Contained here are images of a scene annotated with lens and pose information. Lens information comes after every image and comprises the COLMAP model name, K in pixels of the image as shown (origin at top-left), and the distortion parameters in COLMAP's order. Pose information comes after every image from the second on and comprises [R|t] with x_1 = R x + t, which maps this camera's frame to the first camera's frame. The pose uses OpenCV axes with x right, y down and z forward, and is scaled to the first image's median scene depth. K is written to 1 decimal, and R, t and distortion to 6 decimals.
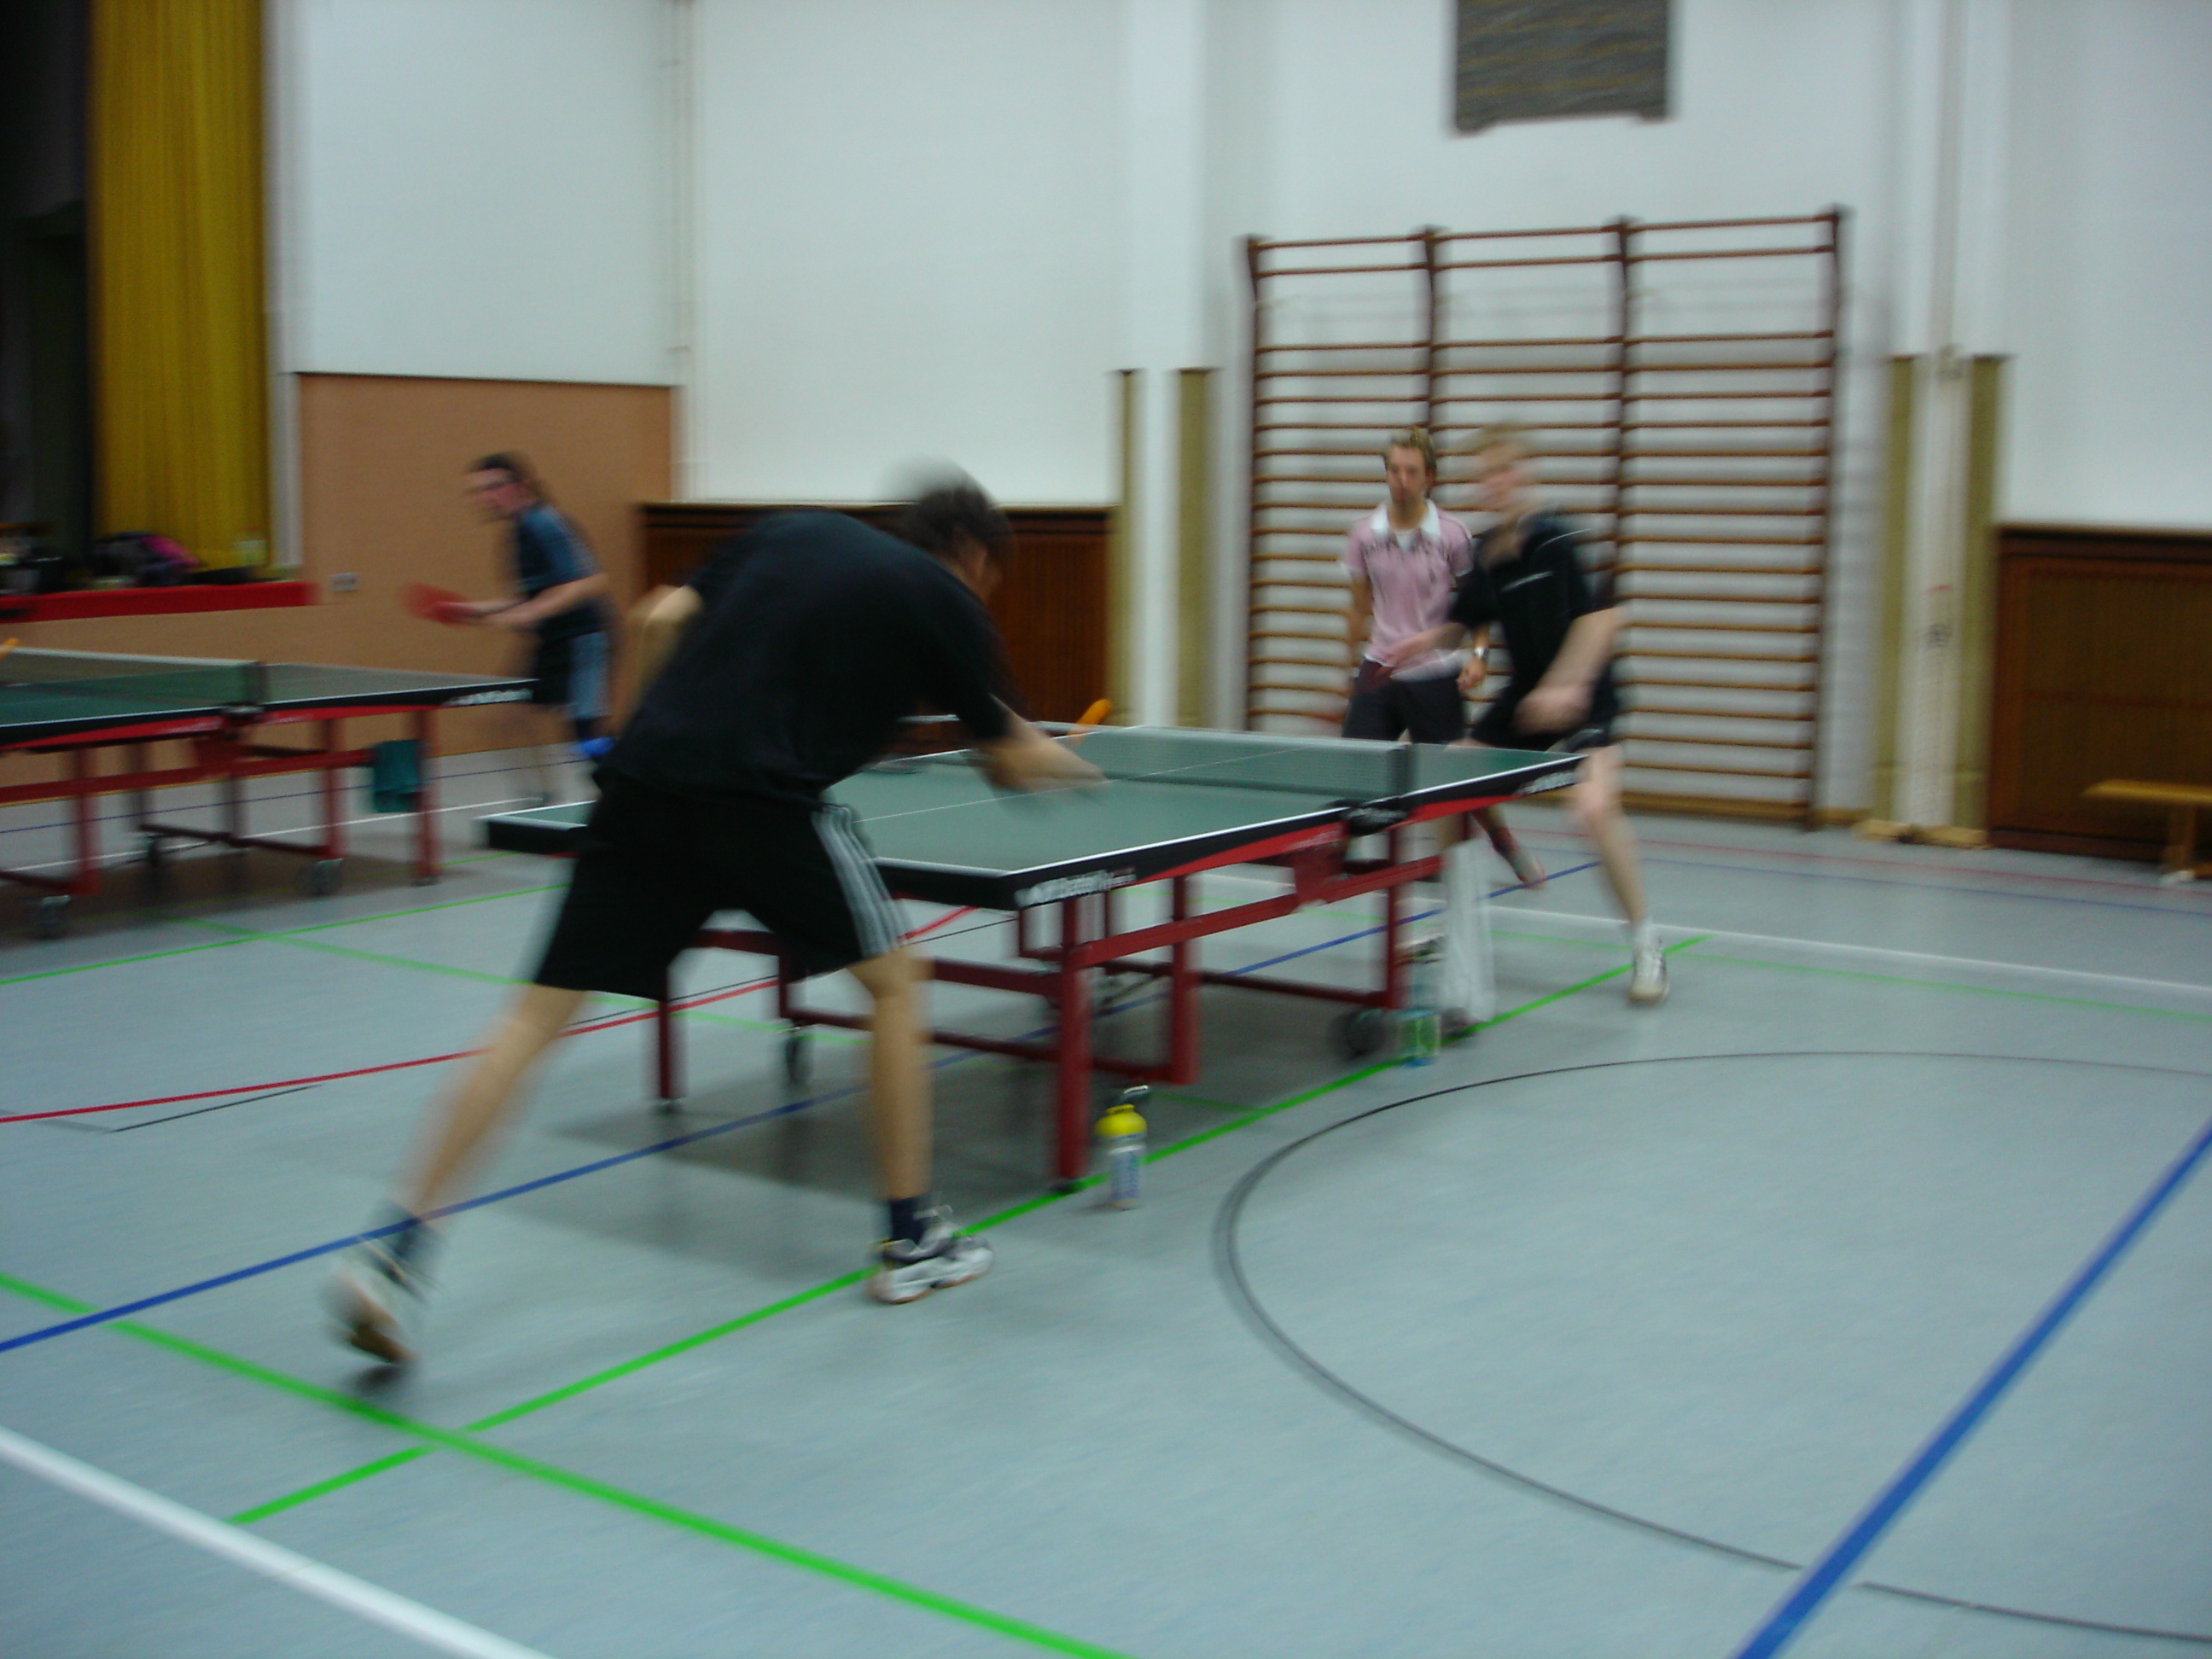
lens RADIAL K [[2498.2, 0, 1119.7], [0, 2498.2, 821.8], [0, 0, 1]] dist [-0.087527, 0.000000]
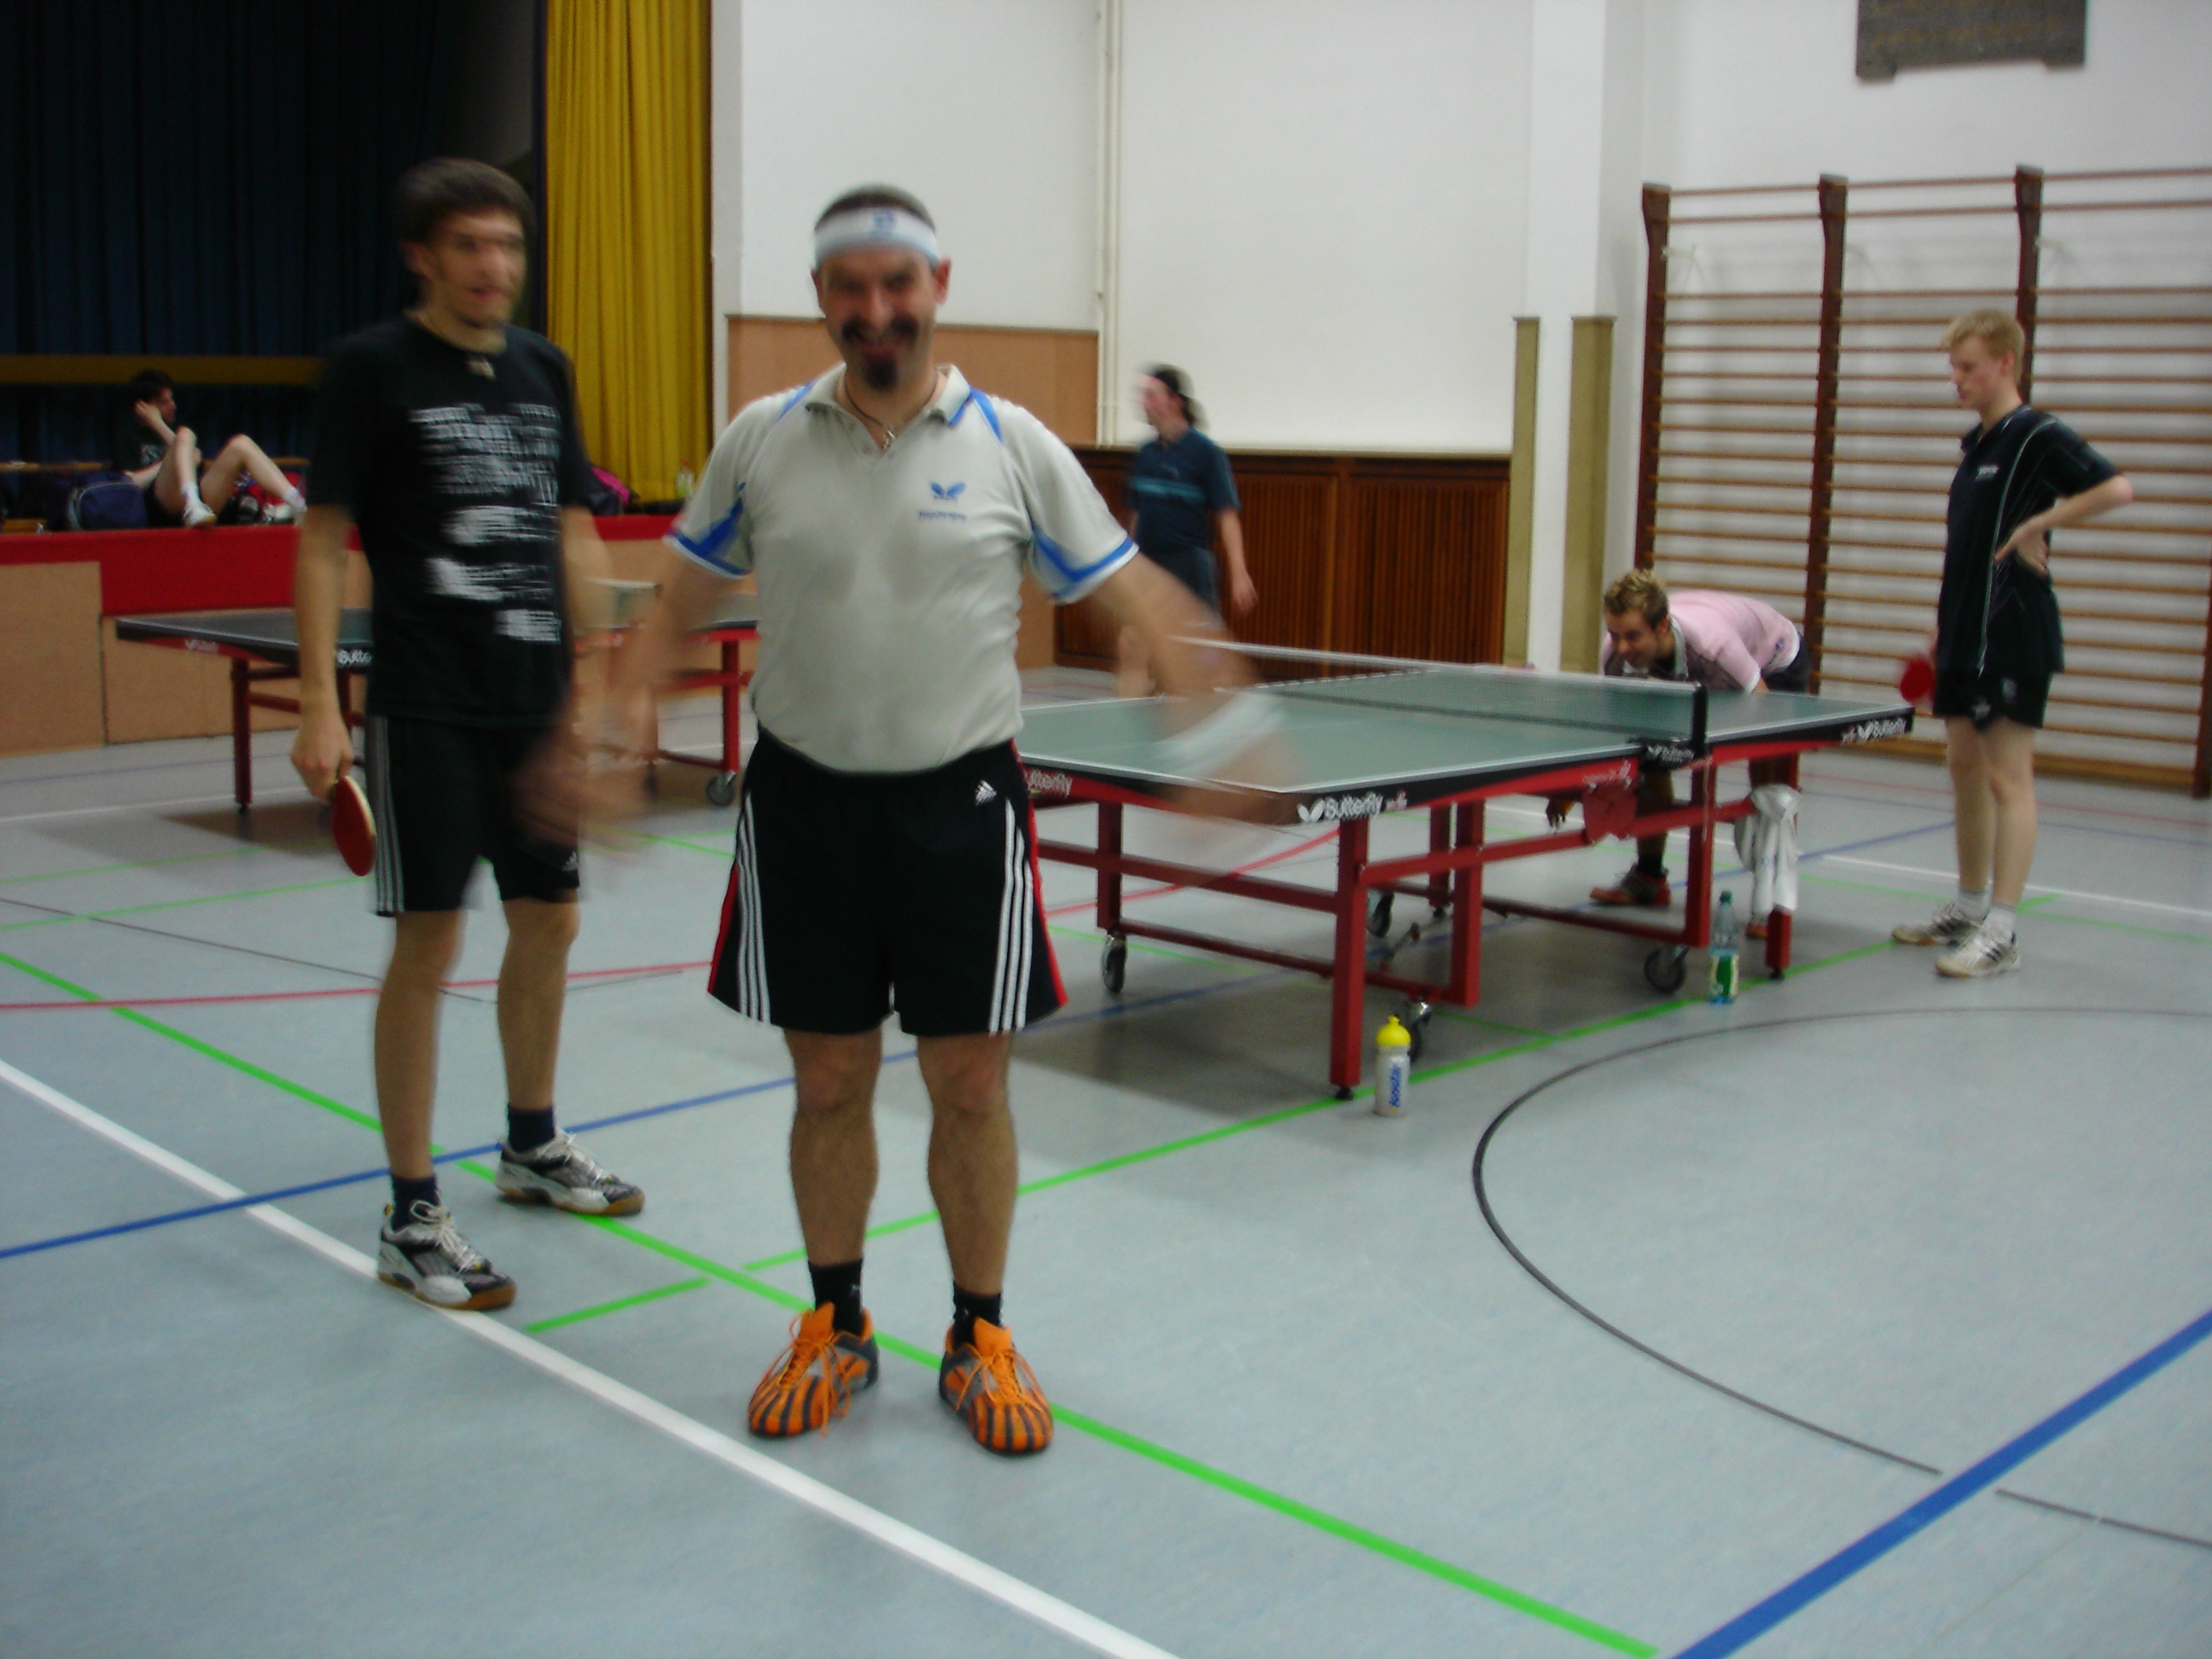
lens RADIAL K [[2498.2, 0, 1215.5], [0, 2498.2, 881.9], [0, 0, 1]] dist [-0.087527, 0.000000]
pose [[0.987942, 0.039473, -0.149709, 0.046603], [-0.032705, 0.998340, 0.047404, 0.004616], [0.151332, -0.041936, 0.987593, -0.029721]]
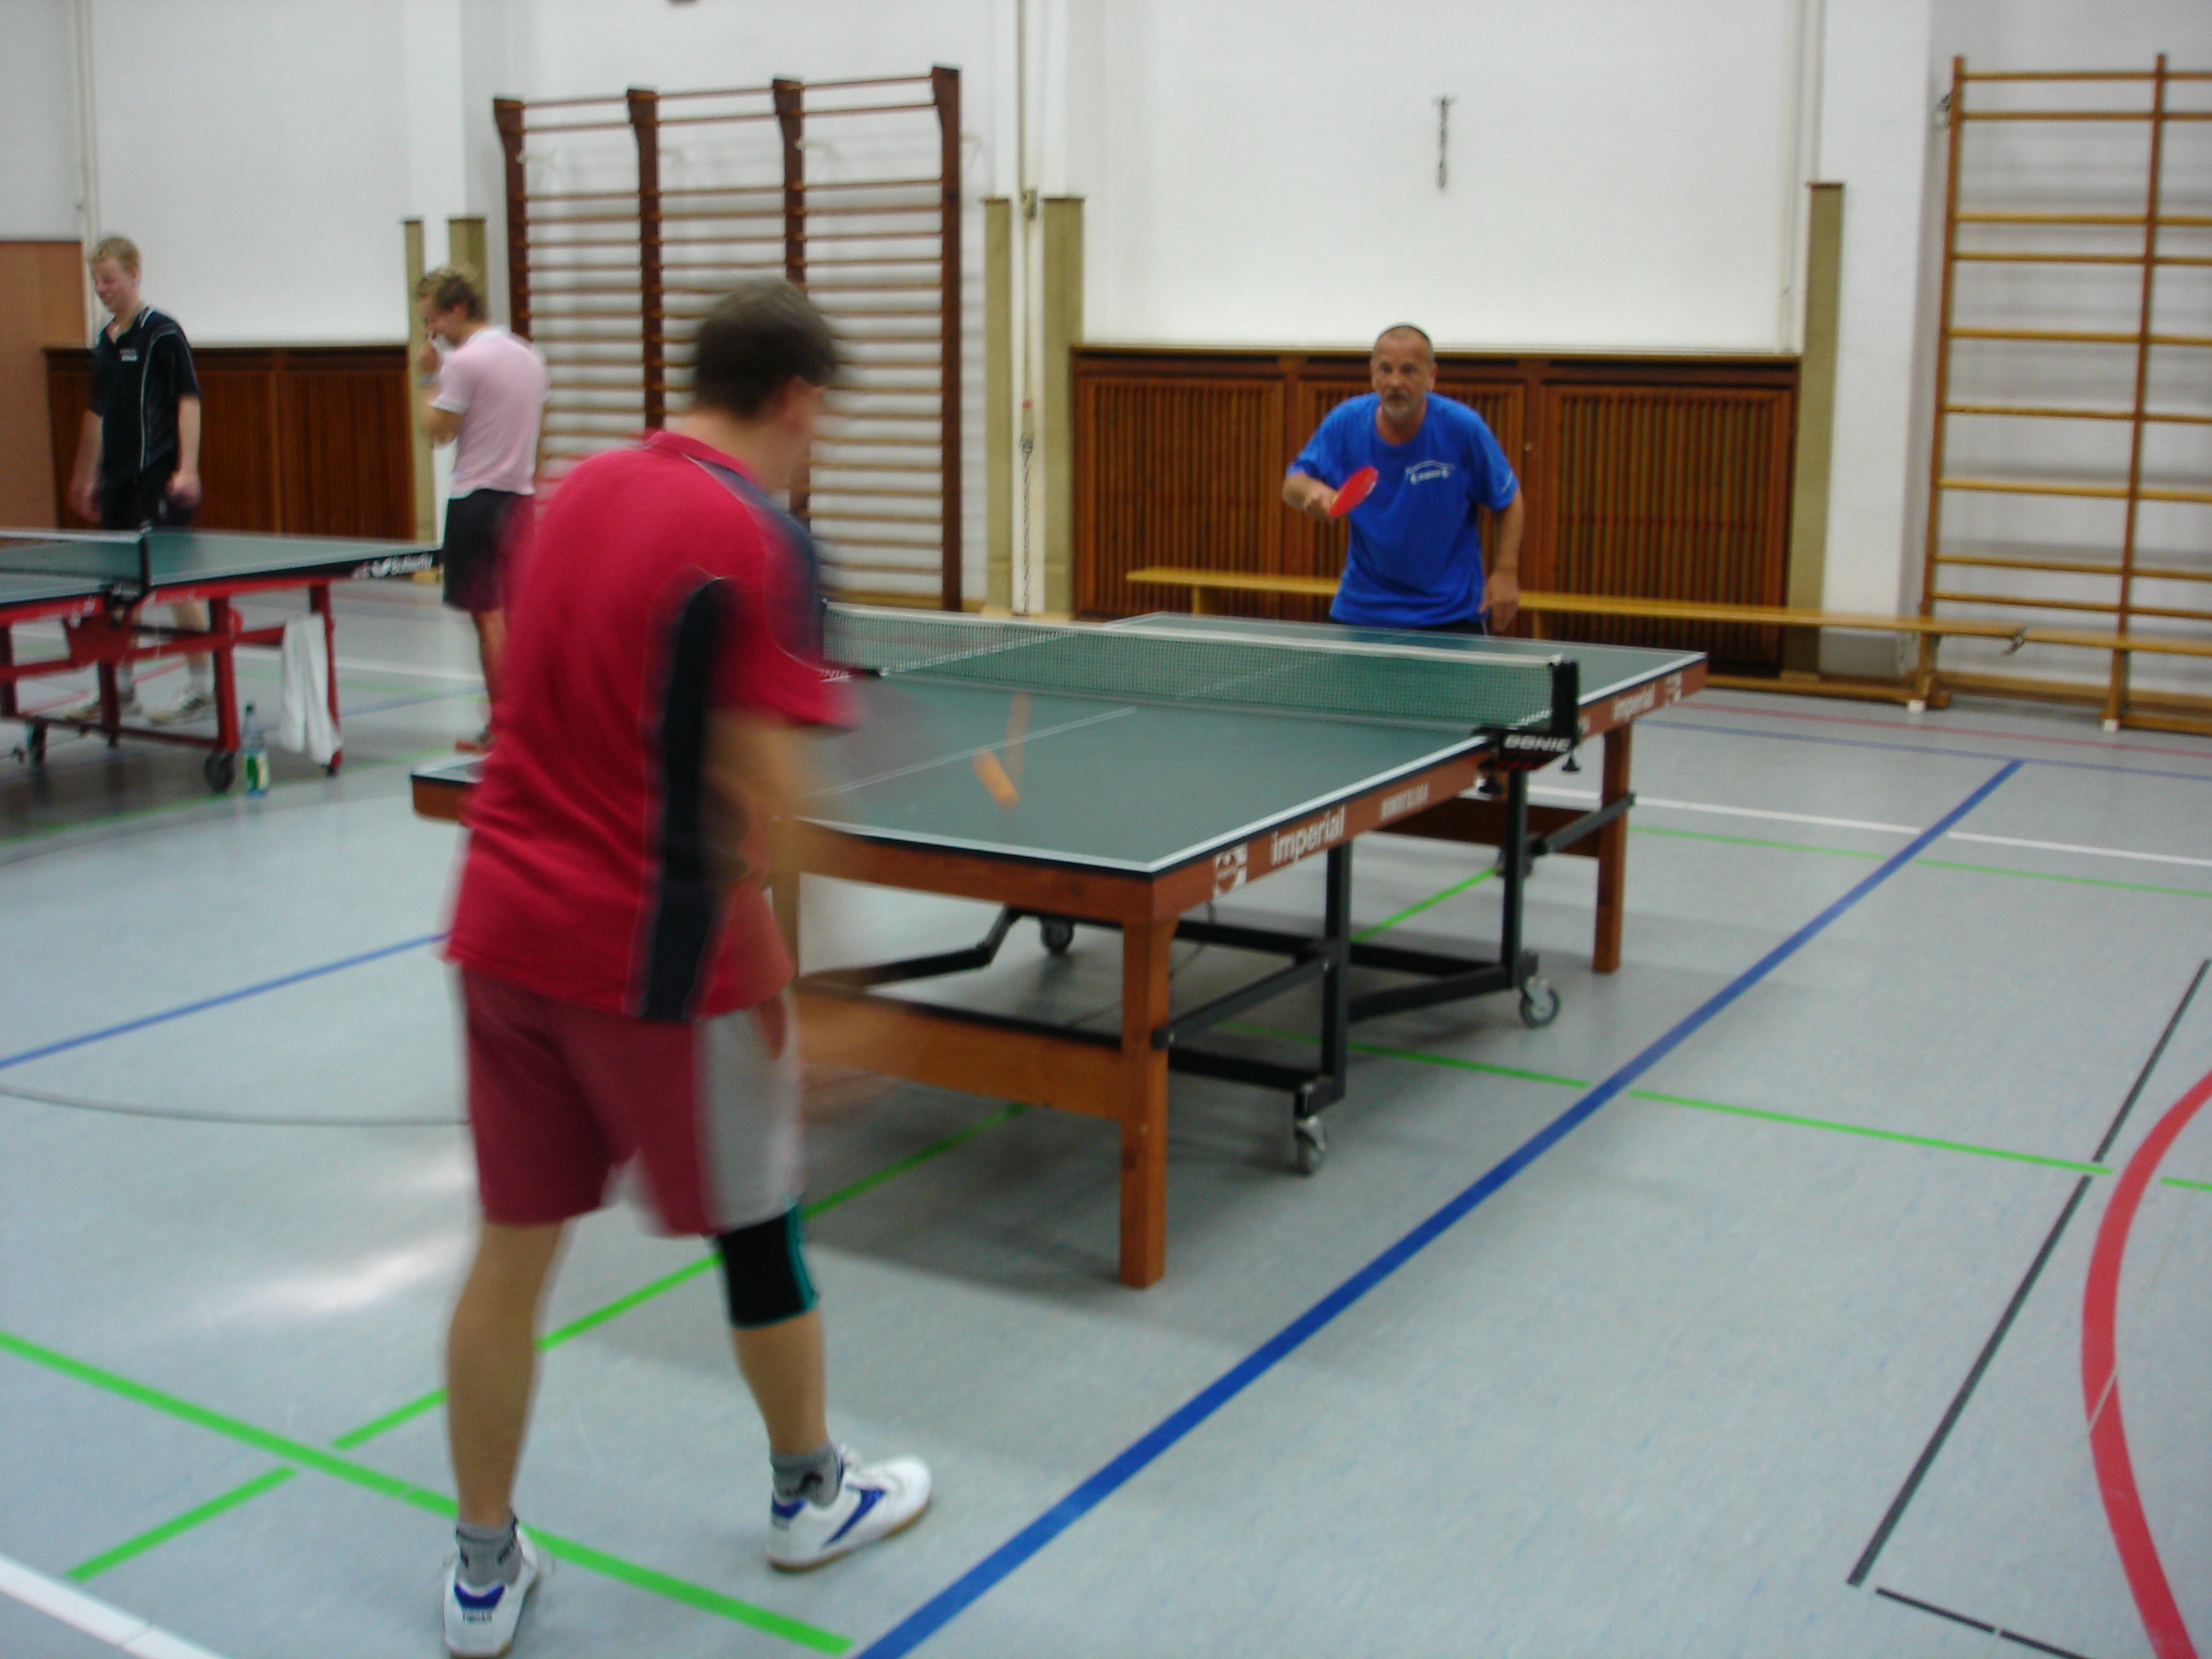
lens RADIAL K [[2498.2, 0, 1105.9], [0, 2498.2, 826.1], [0, 0, 1]] dist [-0.087527, 0.000000]
pose [[0.998743, -0.016678, 0.047269, 0.322454], [0.013305, 0.997402, 0.070803, 0.020882], [-0.048327, -0.070085, 0.996370, -0.175601]]
